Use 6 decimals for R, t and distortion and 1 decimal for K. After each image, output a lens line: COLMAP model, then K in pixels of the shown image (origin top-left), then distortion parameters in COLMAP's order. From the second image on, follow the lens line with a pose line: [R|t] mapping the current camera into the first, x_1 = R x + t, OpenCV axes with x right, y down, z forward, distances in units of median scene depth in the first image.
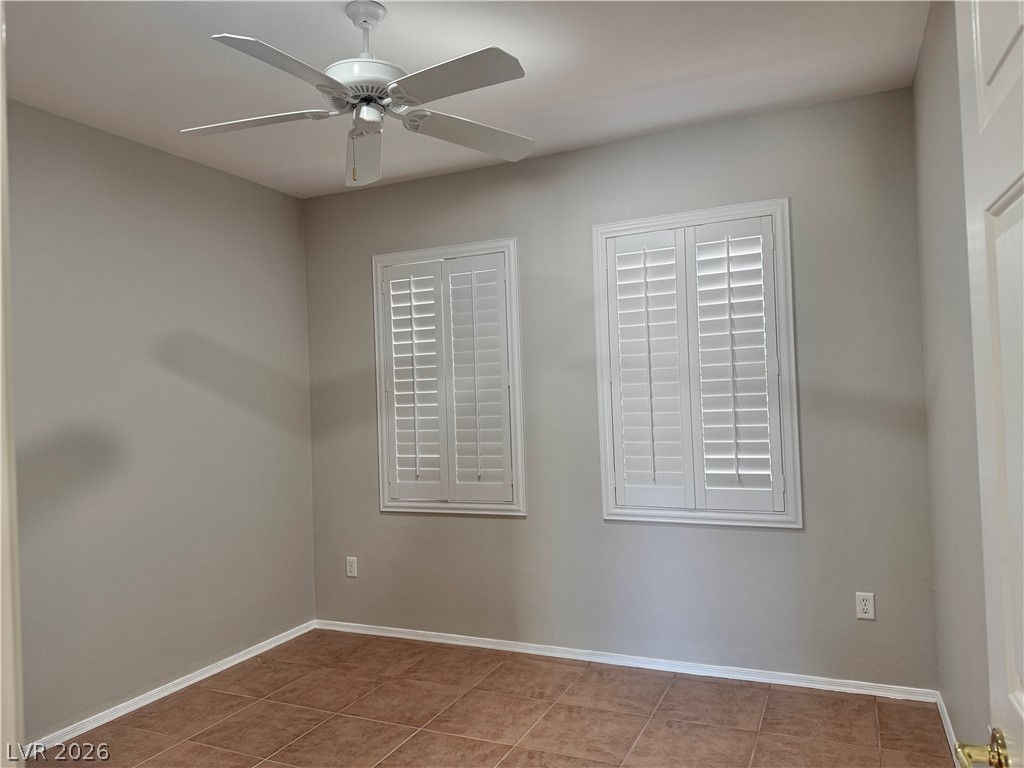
lens RADIAL K [[718.4, 0, 506.4], [0, 718.4, 385.9], [0, 0, 1]] dist [0.087702, -0.136806]
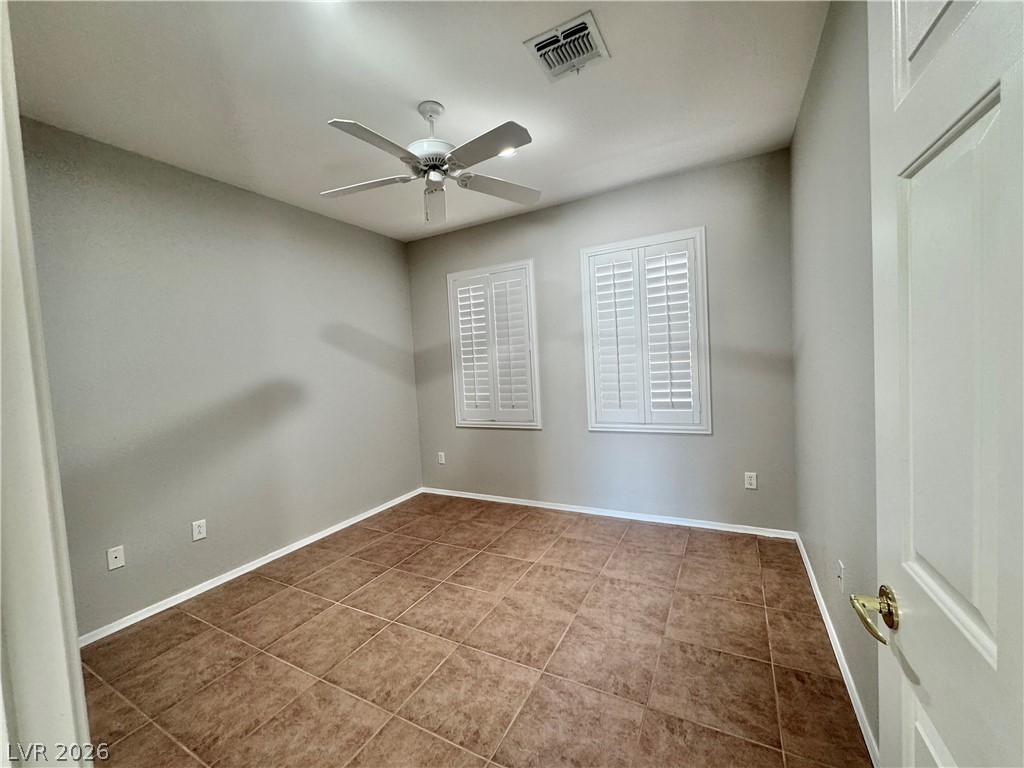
lens RADIAL K [[408.1, 0, 507.1], [0, 408.1, 383.8], [0, 0, 1]] dist [-0.003197, -0.000189]
pose [[0.997709, -0.016270, -0.065673, 0.012802], [0.020746, 0.997465, 0.068066, 0.012597], [0.064399, -0.069273, 0.995517, 0.070566]]
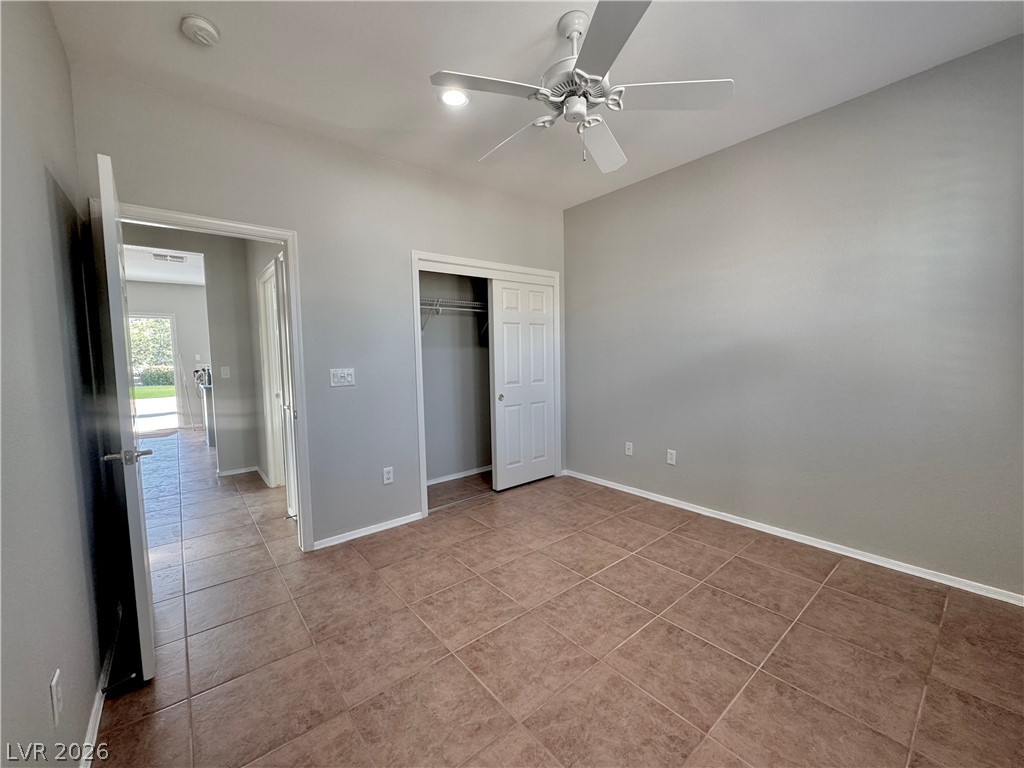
lens RADIAL K [[409.7, 0, 512.0], [0, 409.7, 384.0], [0, 0, 1]] dist [-0.002224, -0.000198]
pose [[-0.429256, 0.111171, -0.896315, 0.426194], [0.052418, 0.993789, 0.098157, 0.037283], [0.901661, -0.004849, -0.432417, 0.894622]]
